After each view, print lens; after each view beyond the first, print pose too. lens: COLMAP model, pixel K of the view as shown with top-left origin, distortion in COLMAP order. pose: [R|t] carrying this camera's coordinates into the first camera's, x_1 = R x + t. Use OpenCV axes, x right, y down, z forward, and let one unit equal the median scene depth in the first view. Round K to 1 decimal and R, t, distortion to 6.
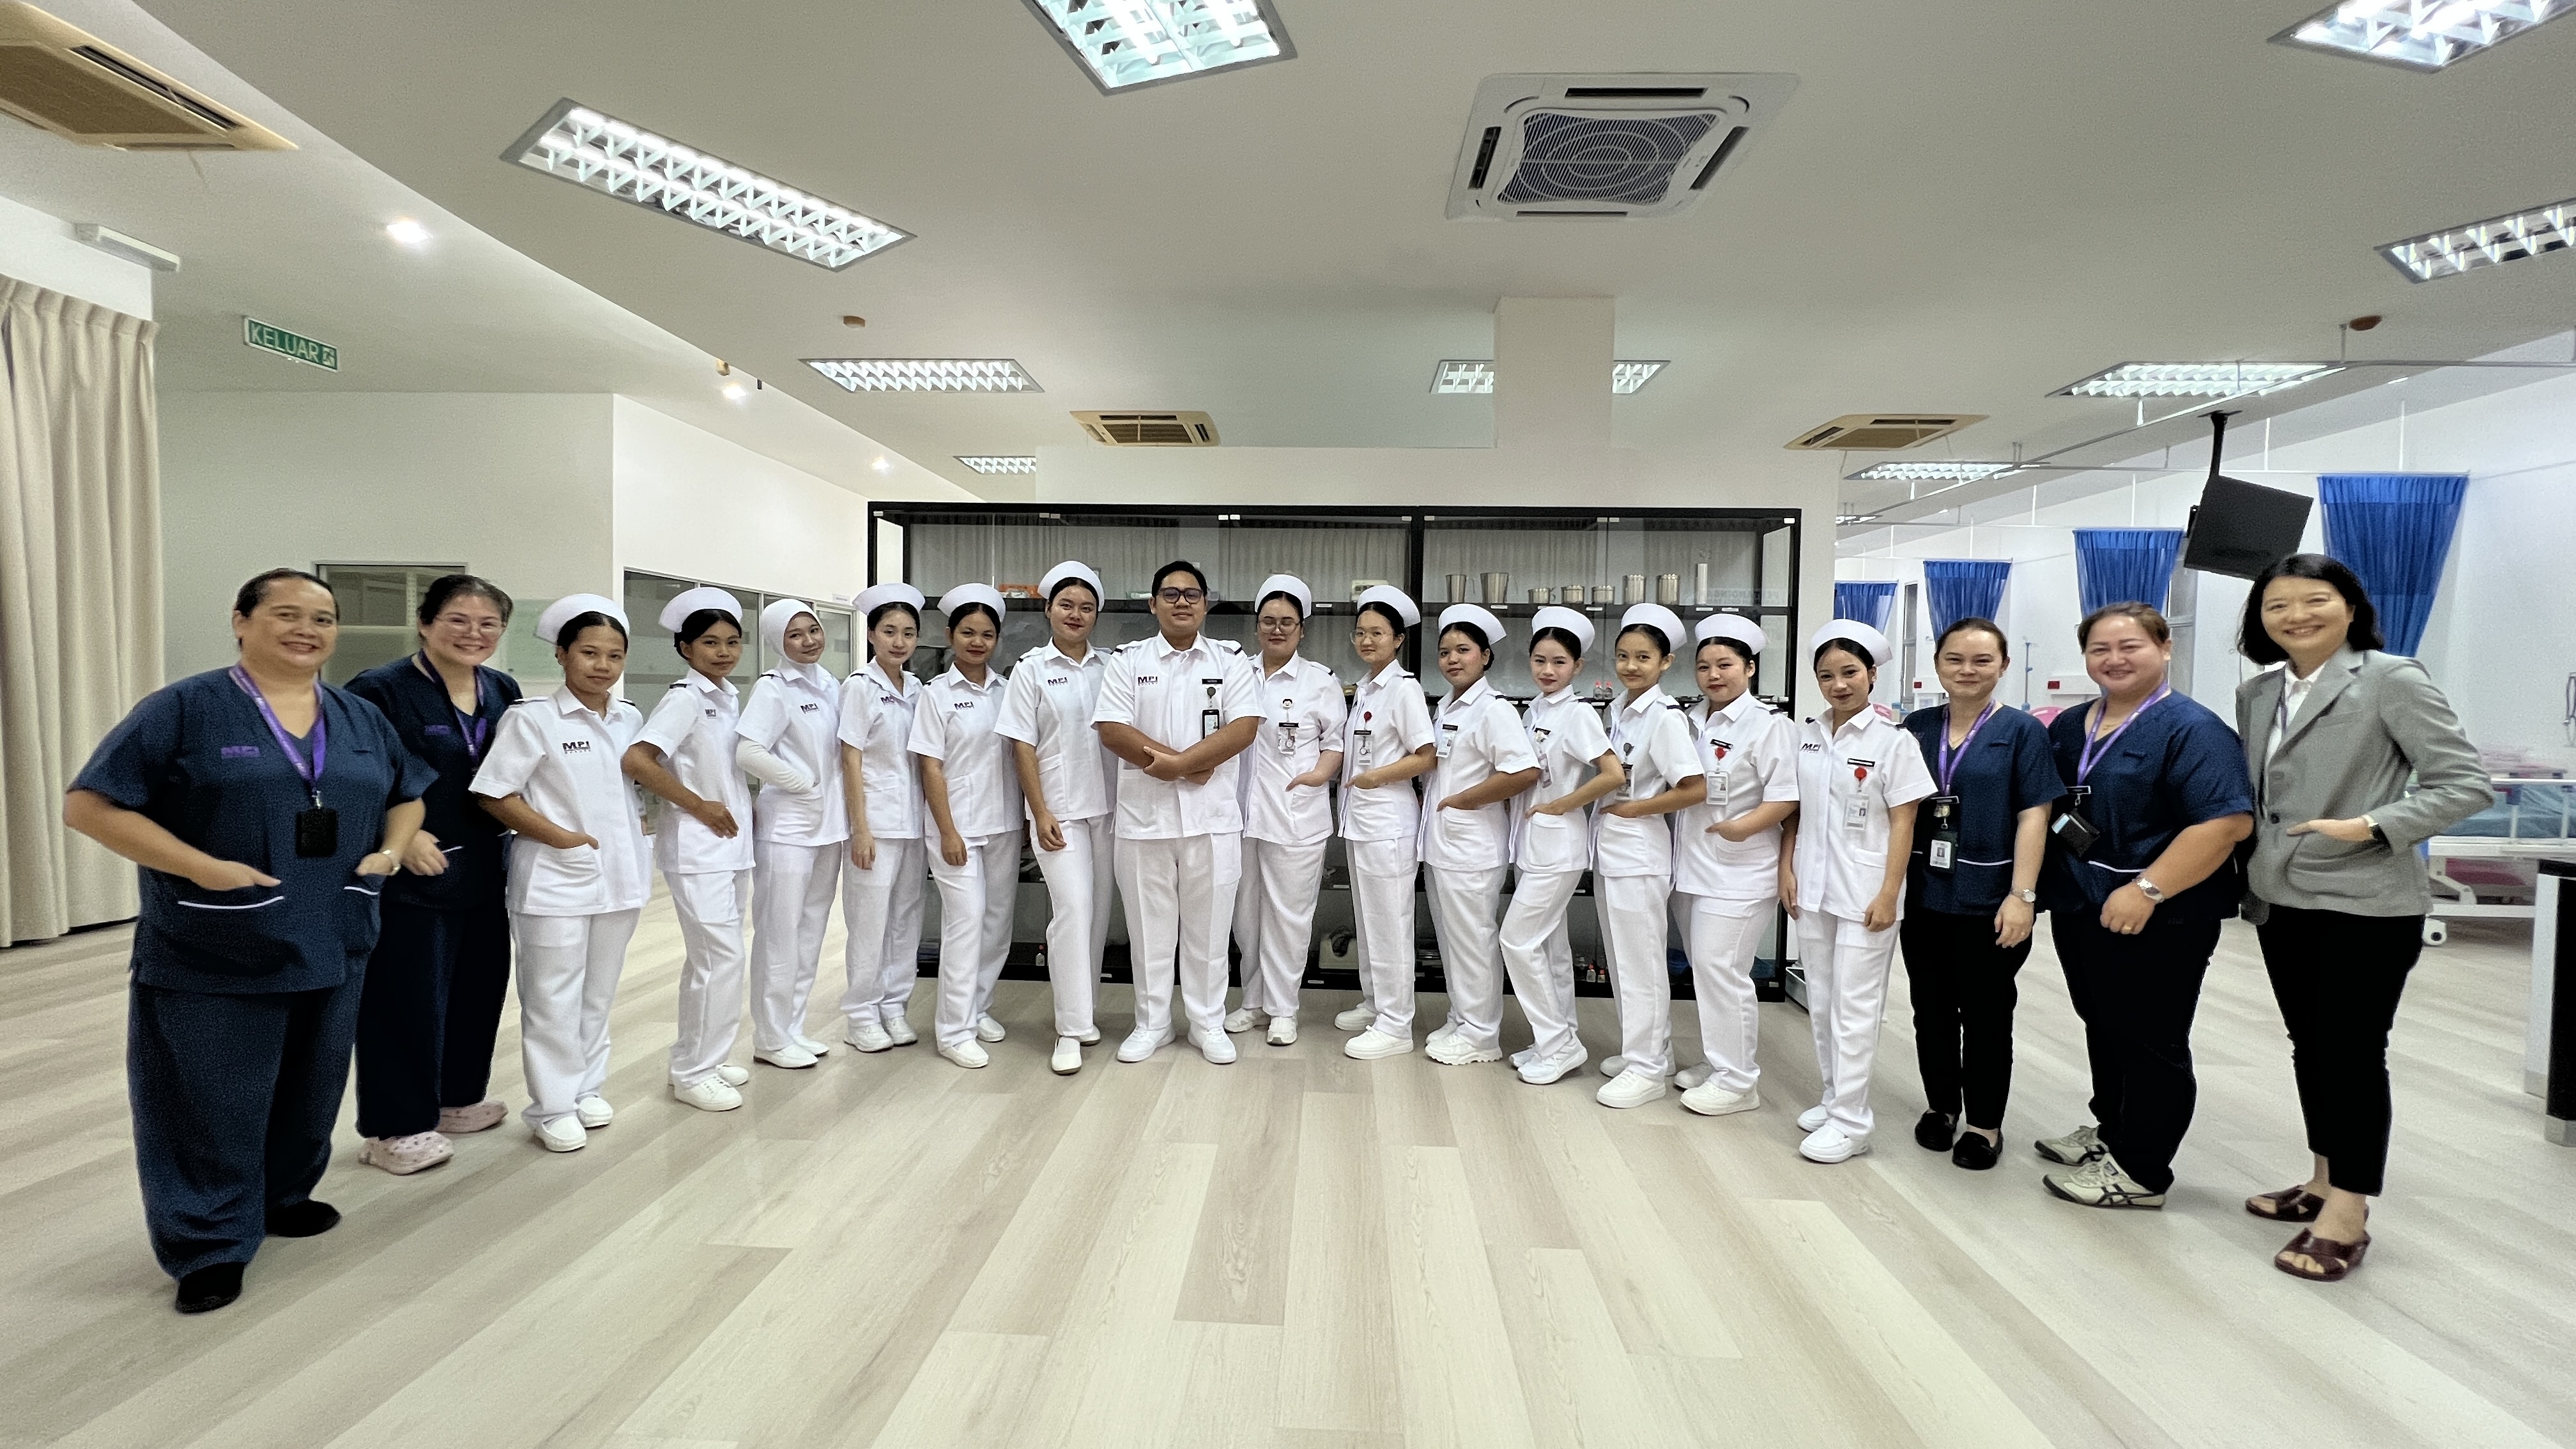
lens RADIAL K [[981.0, 0, 1288.0], [0, 981.0, 724.5], [0, 0, 1]] dist [-0.002132, 0.000038]
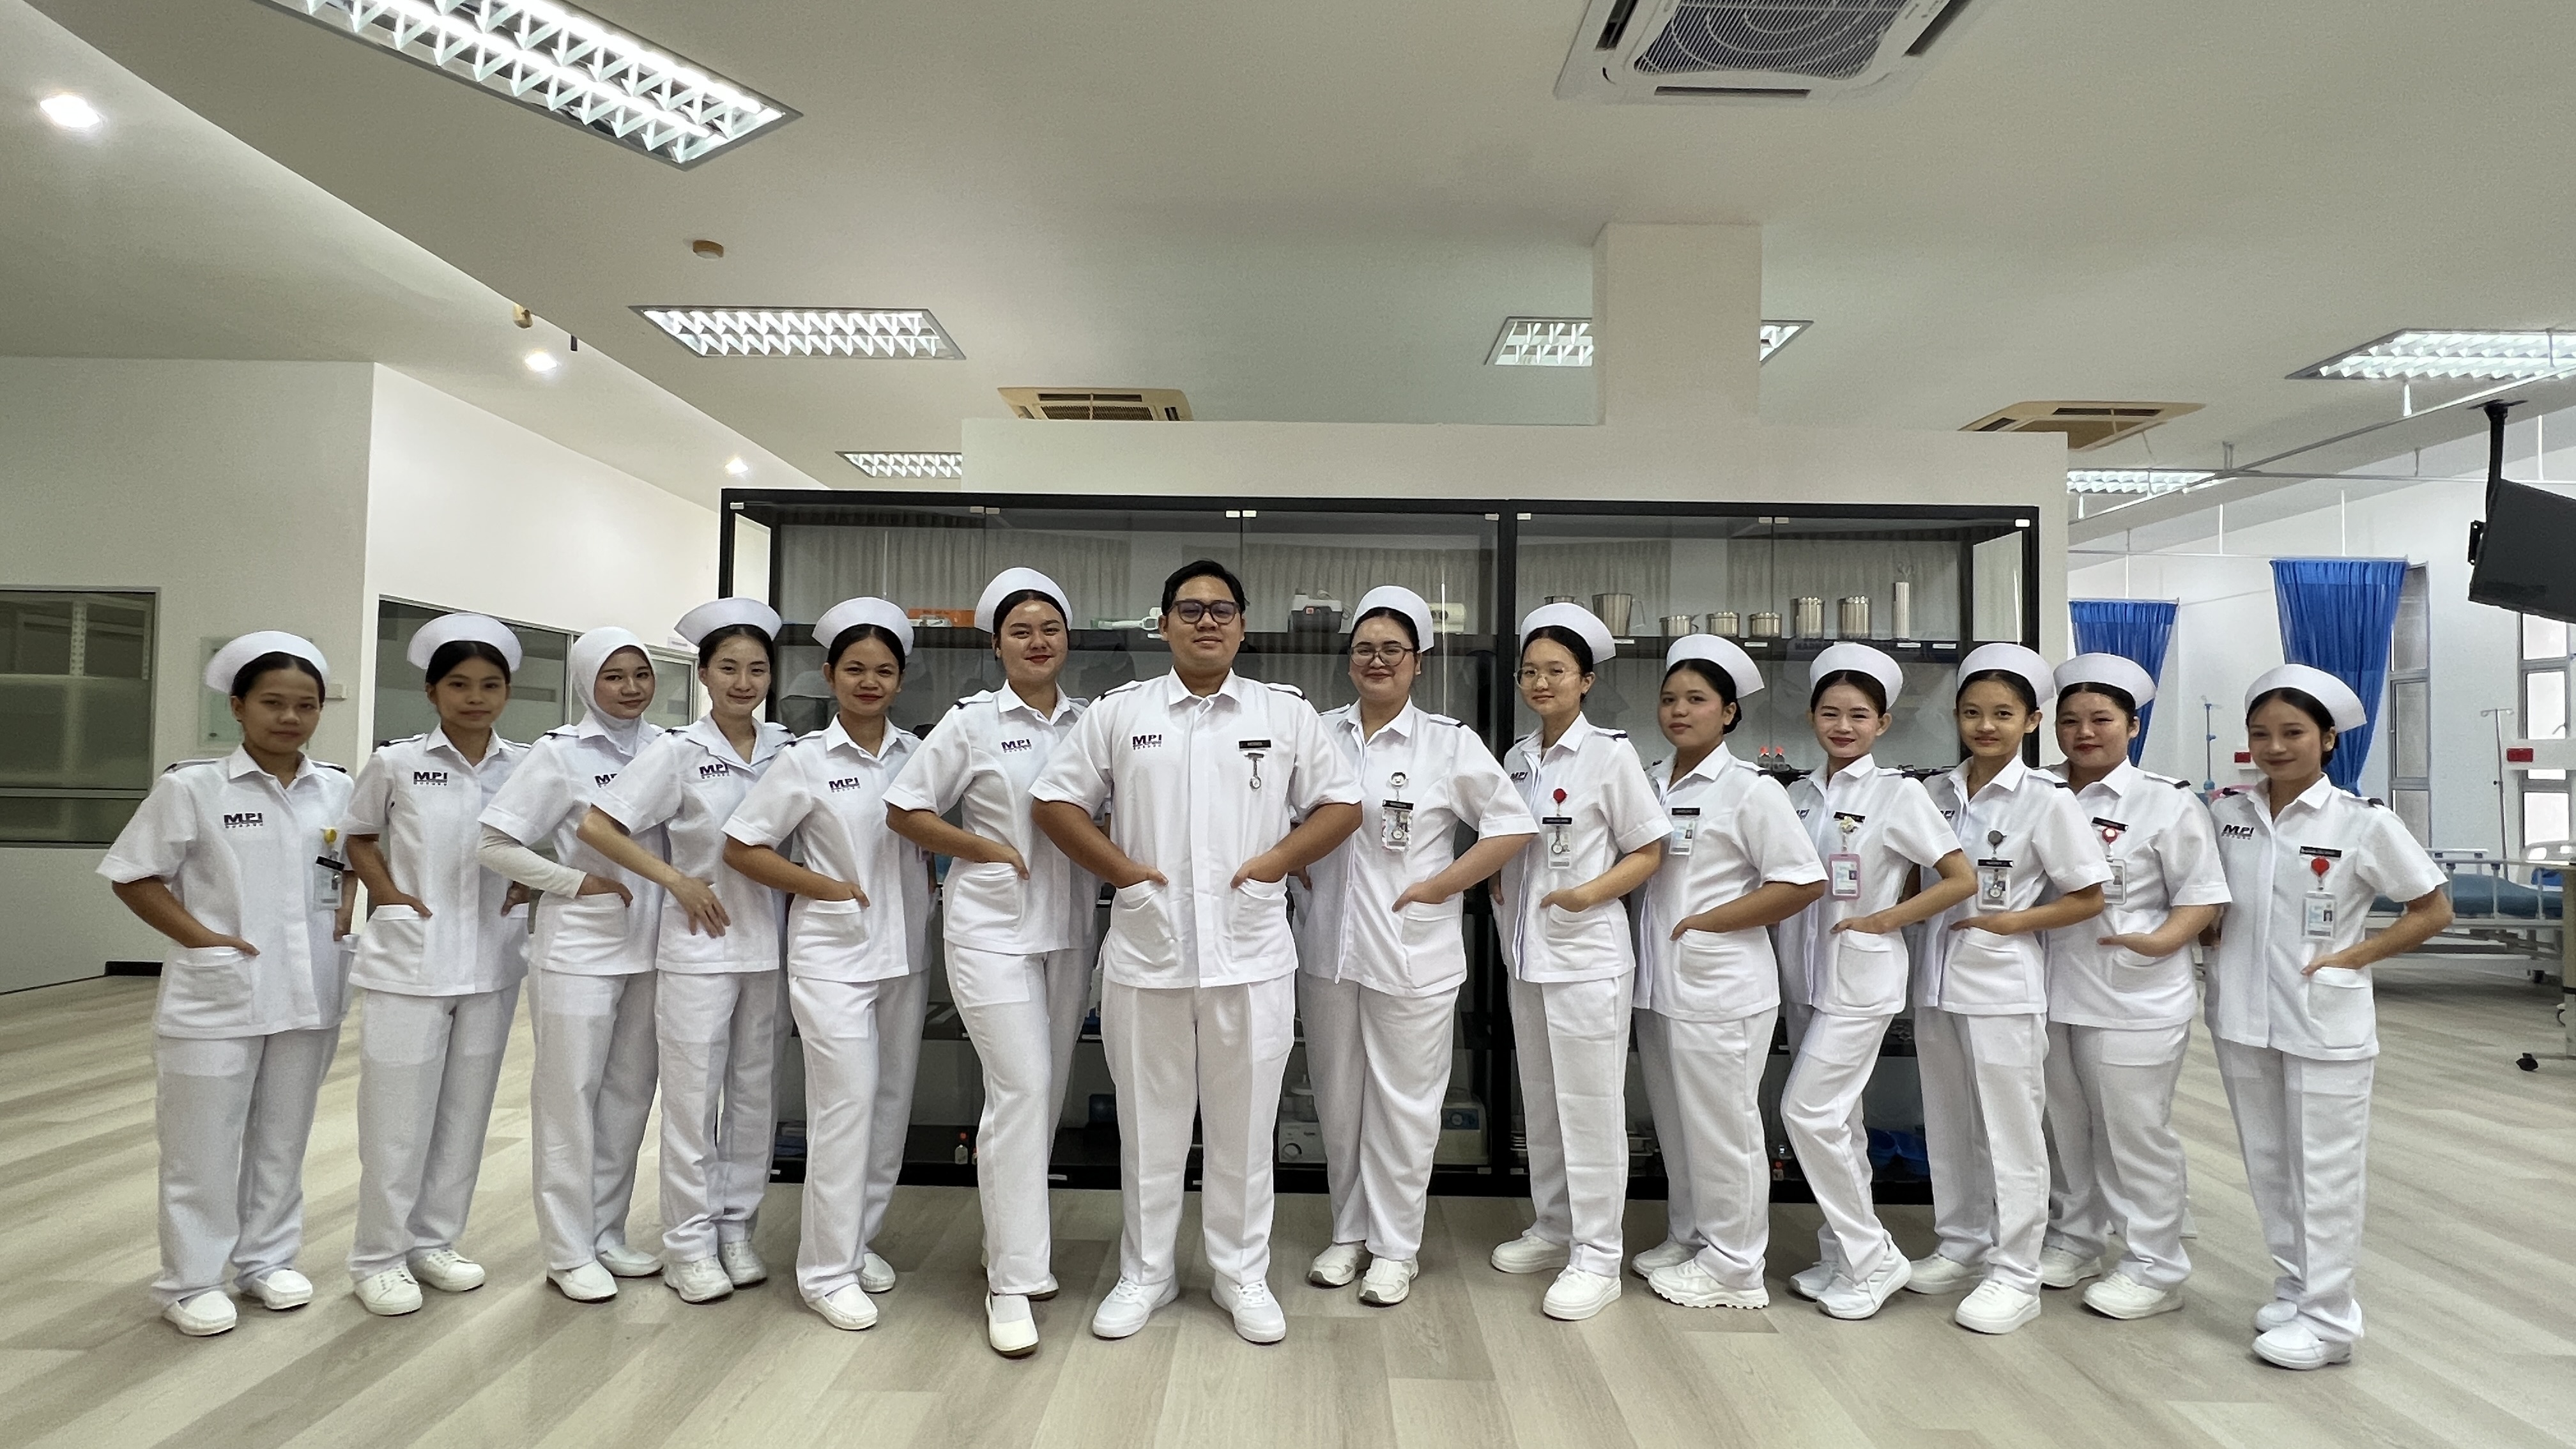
lens RADIAL K [[1221.3, 0, 1288.0], [0, 1221.3, 724.5], [0, 0, 1]] dist [0.002583, -0.000650]
pose [[0.999266, 0.002252, 0.038236, -0.058114], [0.000396, 0.997610, -0.069090, 0.001794], [-0.038301, 0.069054, 0.996877, 0.129384]]
